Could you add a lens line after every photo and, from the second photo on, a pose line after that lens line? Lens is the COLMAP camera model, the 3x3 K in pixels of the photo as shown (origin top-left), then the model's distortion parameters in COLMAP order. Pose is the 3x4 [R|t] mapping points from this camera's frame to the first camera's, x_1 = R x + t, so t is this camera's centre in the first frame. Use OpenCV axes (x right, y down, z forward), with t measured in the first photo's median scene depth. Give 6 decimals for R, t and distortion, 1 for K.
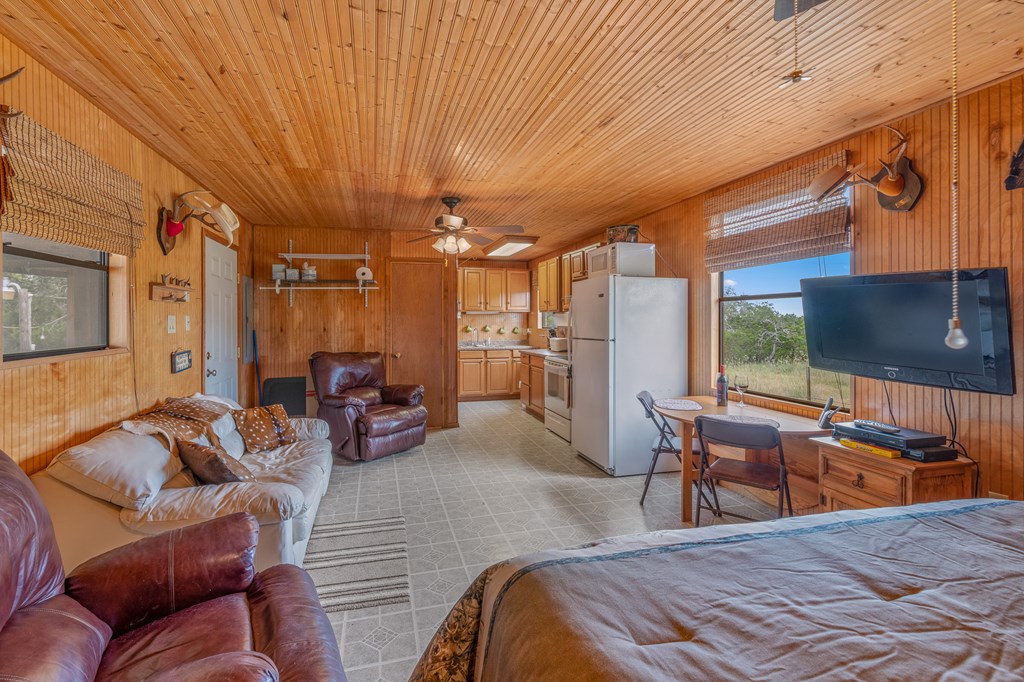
lens RADIAL K [[468.6, 0, 494.9], [0, 468.6, 320.1], [0, 0, 1]] dist [0.000738, -0.000023]
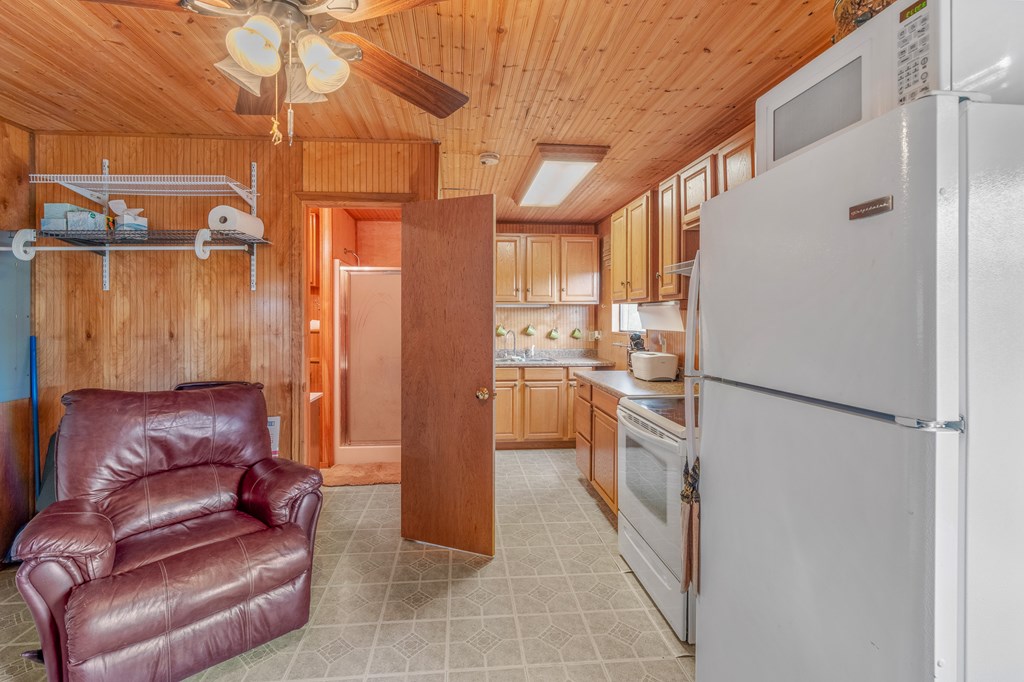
lens RADIAL K [[468.6, 0, 494.9], [0, 468.6, 320.1], [0, 0, 1]] dist [0.000738, -0.000023]
pose [[0.985208, 0.003858, -0.171319, 0.066848], [-0.002666, 0.999971, 0.007183, -0.001345], [0.171342, -0.006620, 0.985189, 0.544213]]
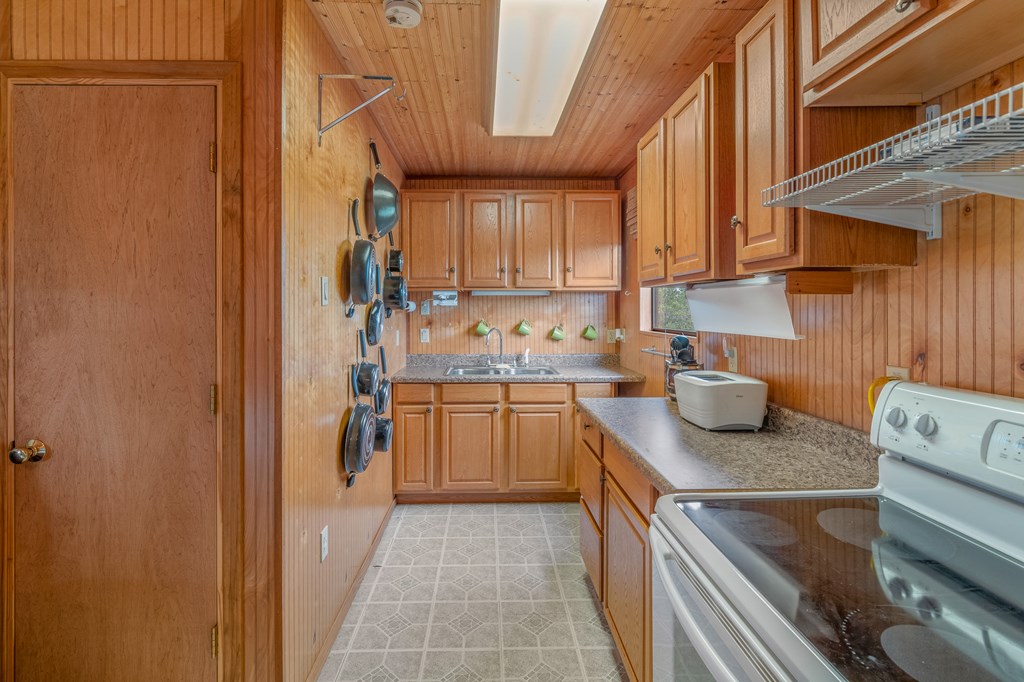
lens RADIAL K [[475.1, 0, 493.2], [0, 475.1, 309.2], [0, 0, 1]] dist [-0.000210, -0.000013]
pose [[0.973591, 0.000811, -0.228297, 0.088011], [-0.000867, 1.000000, -0.000146, -0.000882], [0.228296, 0.000340, 0.973592, 0.810182]]
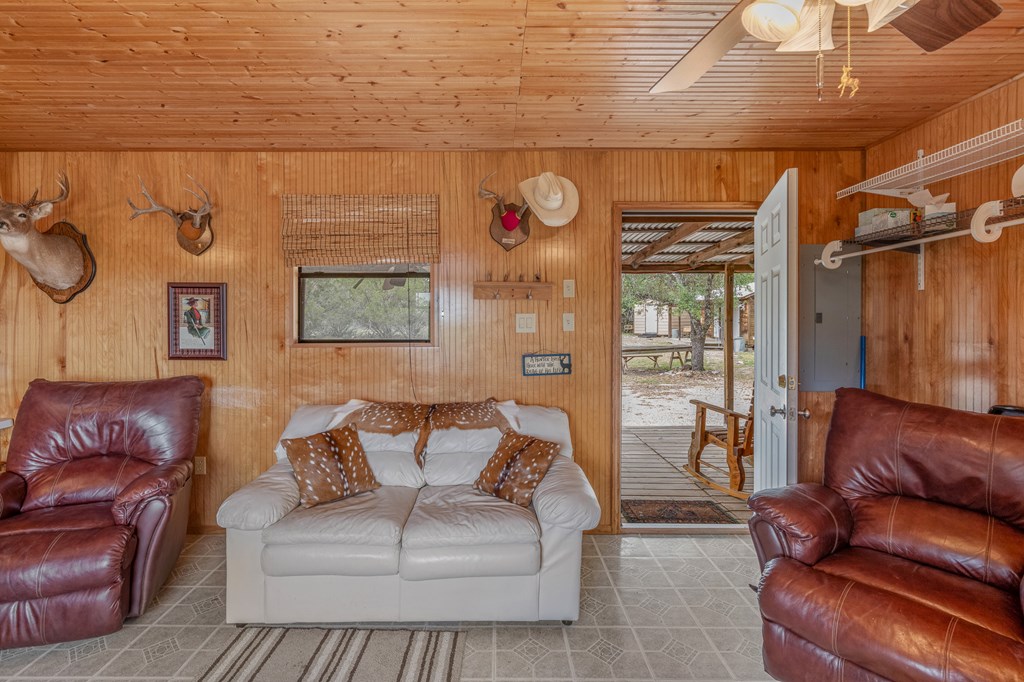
lens RADIAL K [[468.6, 0, 494.9], [0, 468.6, 320.1], [0, 0, 1]] dist [0.000738, -0.000023]
pose [[-0.260789, 0.007194, -0.965369, 0.131748], [0.001087, 0.999974, 0.007158, -0.002123], [0.965395, 0.000817, -0.260790, 0.674873]]
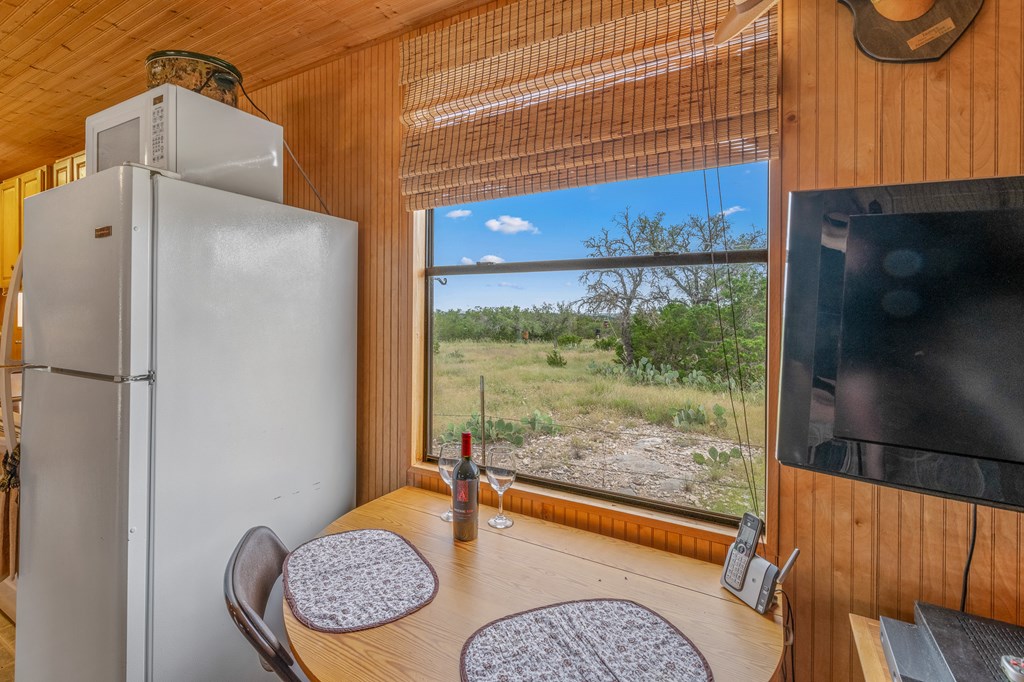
lens RADIAL K [[473.8, 0, 507.0], [0, 473.8, 313.6], [0, 0, 1]] dist [-0.002525, -0.000426]
pose [[0.697084, 0.002650, 0.716984, 0.136223], [-0.008302, 0.999956, 0.004376, -0.001919], [-0.716941, -0.009003, 0.697076, 0.427821]]
